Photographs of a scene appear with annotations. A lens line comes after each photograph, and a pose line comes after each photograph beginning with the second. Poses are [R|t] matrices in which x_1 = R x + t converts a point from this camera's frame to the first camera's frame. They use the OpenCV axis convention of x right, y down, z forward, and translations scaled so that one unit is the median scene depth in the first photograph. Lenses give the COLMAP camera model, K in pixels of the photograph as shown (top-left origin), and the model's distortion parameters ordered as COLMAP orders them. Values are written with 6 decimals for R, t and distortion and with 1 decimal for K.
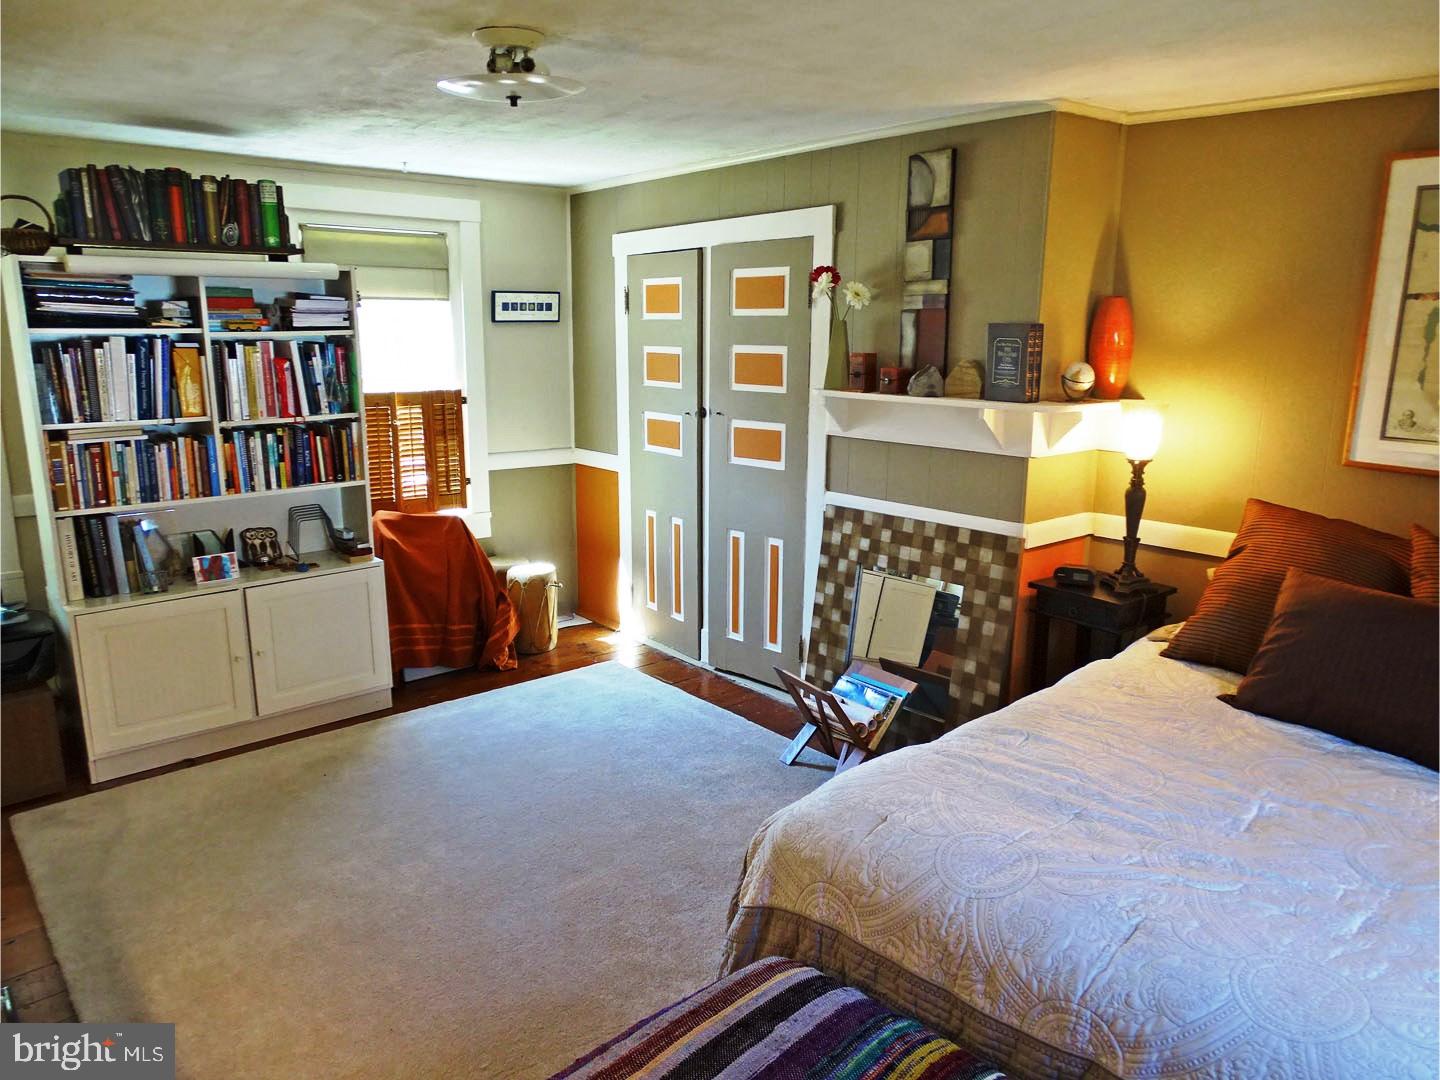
lens RADIAL K [[1025.9, 0, 718.7], [0, 1025.9, 538.6], [0, 0, 1]] dist [0.009114, -0.004001]
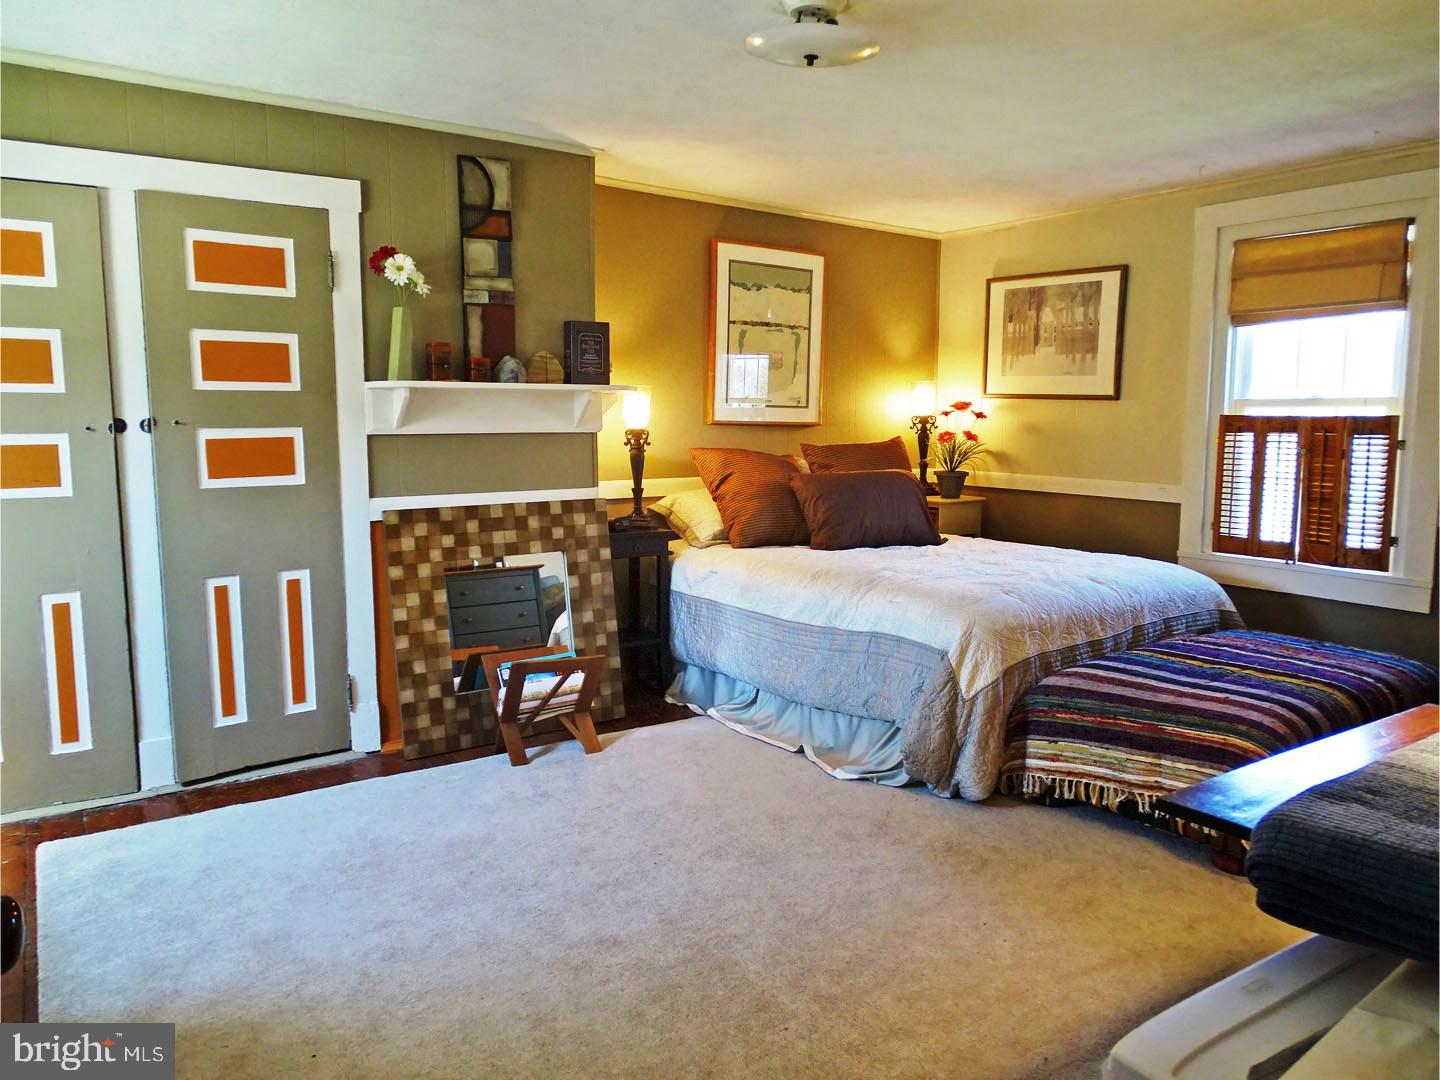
lens RADIAL K [[1025.9, 0, 718.7], [0, 1025.9, 538.6], [0, 0, 1]] dist [0.009114, -0.004001]
pose [[0.108817, -0.122573, 0.986476, -0.833529], [0.206412, 0.973526, 0.098195, -0.041933], [-0.972396, 0.192935, 0.131236, 0.664836]]
